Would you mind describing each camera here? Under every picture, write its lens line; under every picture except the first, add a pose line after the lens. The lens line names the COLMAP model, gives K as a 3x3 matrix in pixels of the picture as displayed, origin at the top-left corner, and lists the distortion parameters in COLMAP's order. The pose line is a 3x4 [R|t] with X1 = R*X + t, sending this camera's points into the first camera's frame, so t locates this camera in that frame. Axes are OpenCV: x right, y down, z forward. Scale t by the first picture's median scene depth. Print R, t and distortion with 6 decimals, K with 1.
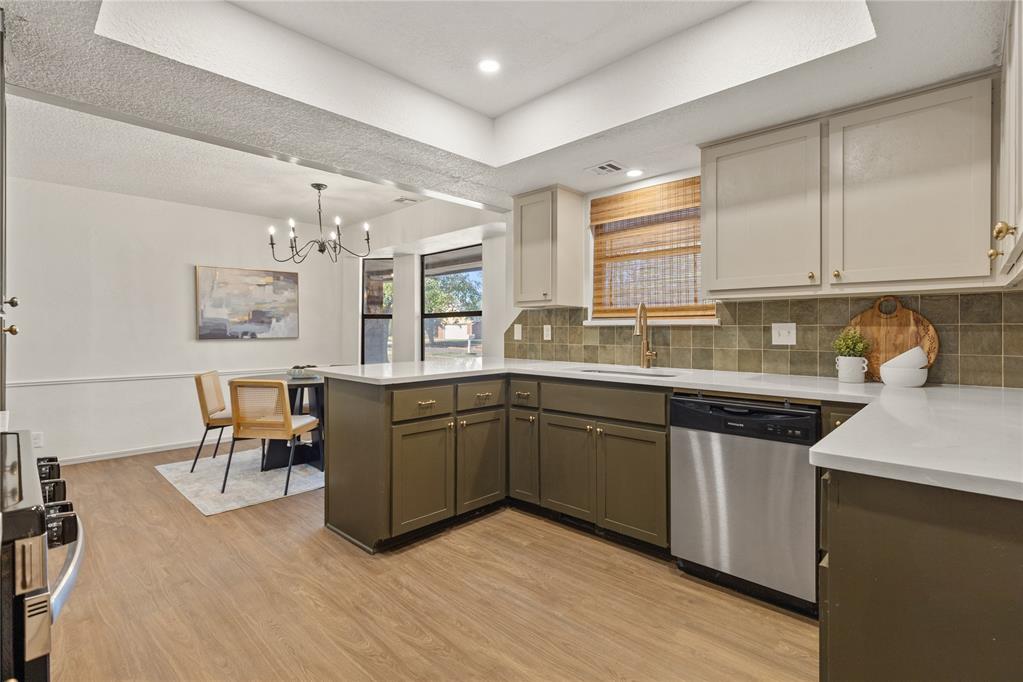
lens RADIAL K [[478.1, 0, 502.2], [0, 478.1, 330.1], [0, 0, 1]] dist [-0.002793, -0.000094]
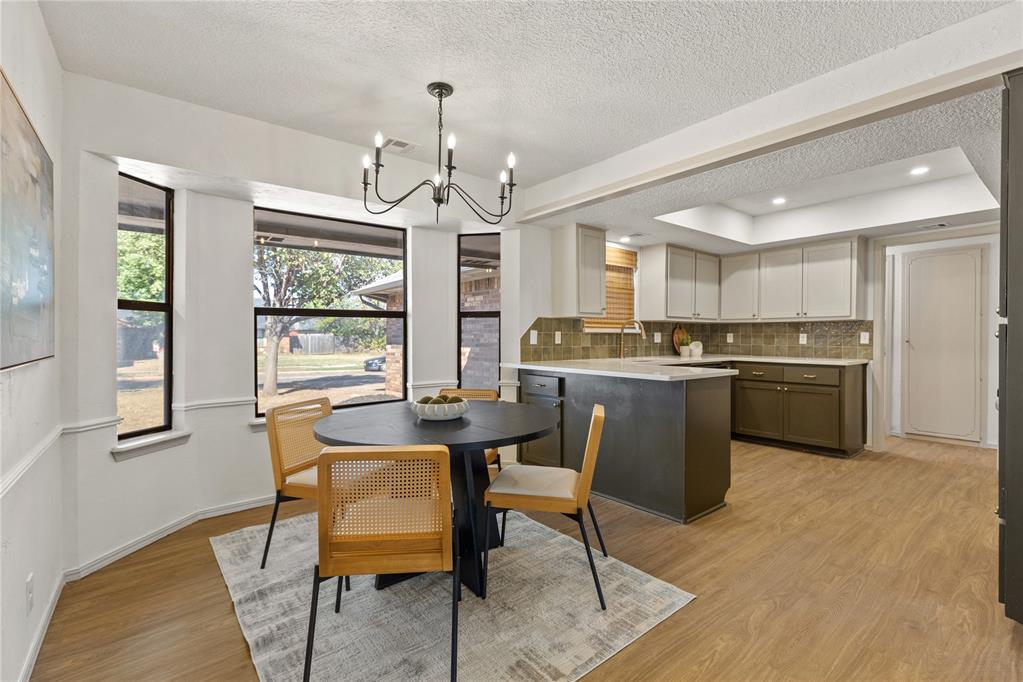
lens RADIAL K [[465.7, 0, 508.3], [0, 465.7, 341.3], [0, 0, 1]] dist [0.001666, -0.000161]
pose [[0.113946, -0.006555, 0.993465, -1.454456], [0.002516, 0.999977, 0.006310, 0.008871], [-0.993484, 0.001780, 0.113960, 1.307338]]
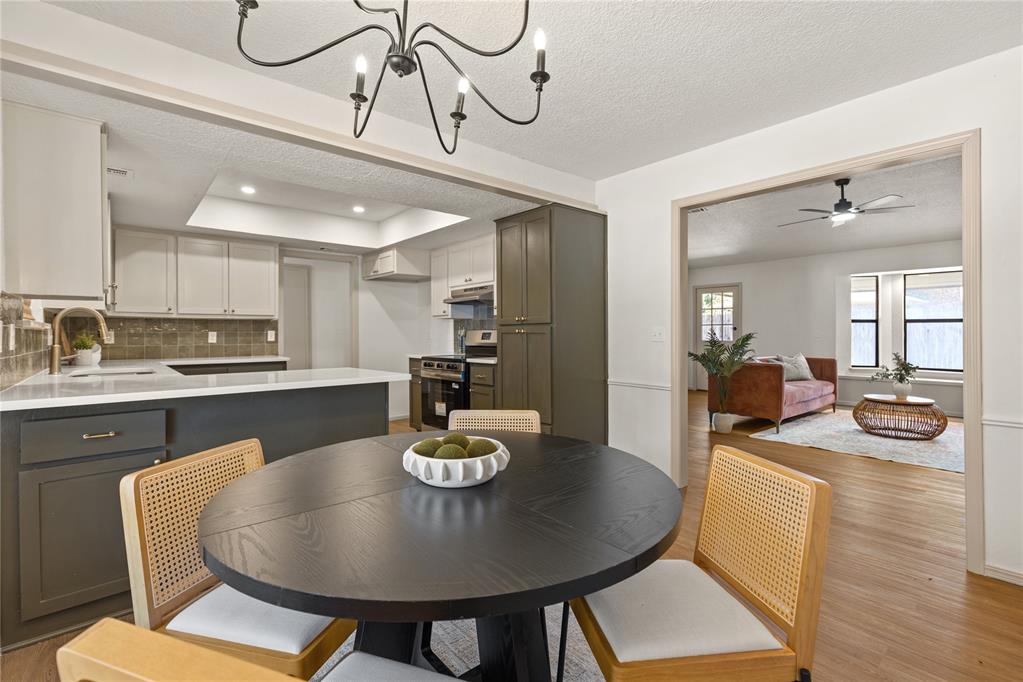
lens RADIAL K [[465.7, 0, 515.1], [0, 465.7, 340.2], [0, 0, 1]] dist [0.001666, -0.000161]
pose [[-0.996327, 0.004141, 0.085530, -0.741189], [0.005626, 0.999837, 0.017127, 0.001493], [-0.085446, 0.017545, -0.996188, 1.990465]]
